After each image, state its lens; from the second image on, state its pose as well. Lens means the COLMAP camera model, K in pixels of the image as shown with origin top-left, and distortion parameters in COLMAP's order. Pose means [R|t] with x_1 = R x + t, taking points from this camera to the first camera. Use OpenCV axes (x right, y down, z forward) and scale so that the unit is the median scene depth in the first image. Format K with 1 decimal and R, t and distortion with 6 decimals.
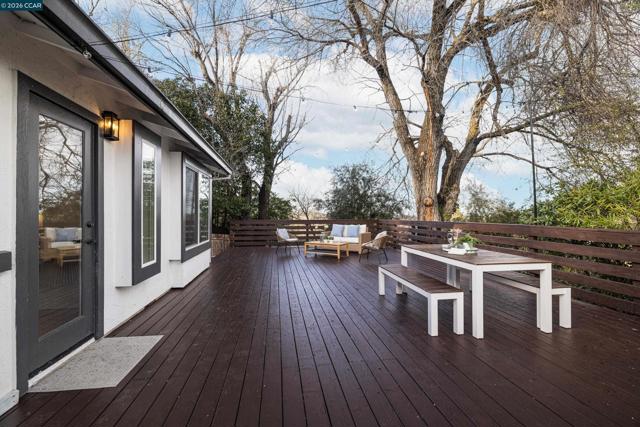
lens RADIAL K [[293.9, 0, 319.6], [0, 293.9, 212.9], [0, 0, 1]] dist [-0.003561, -0.000041]
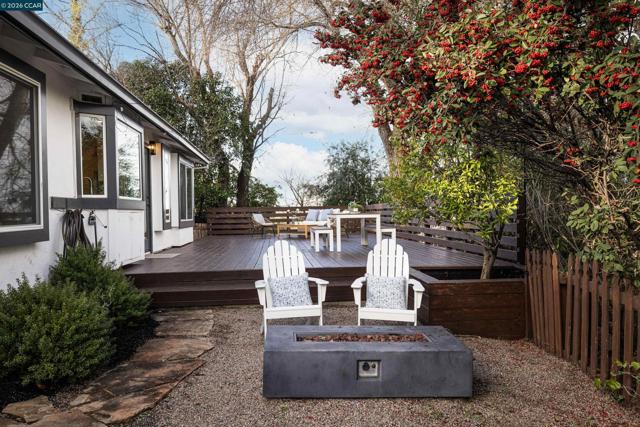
lens RADIAL K [[477.8, 0, 319.5], [0, 477.8, 211.9], [0, 0, 1]] dist [0.014969, 0.002088]
pose [[0.998647, -0.015388, -0.049664, 0.118671], [0.015719, 0.999857, 0.006281, 0.028032], [0.049561, -0.007053, 0.998746, -0.460902]]
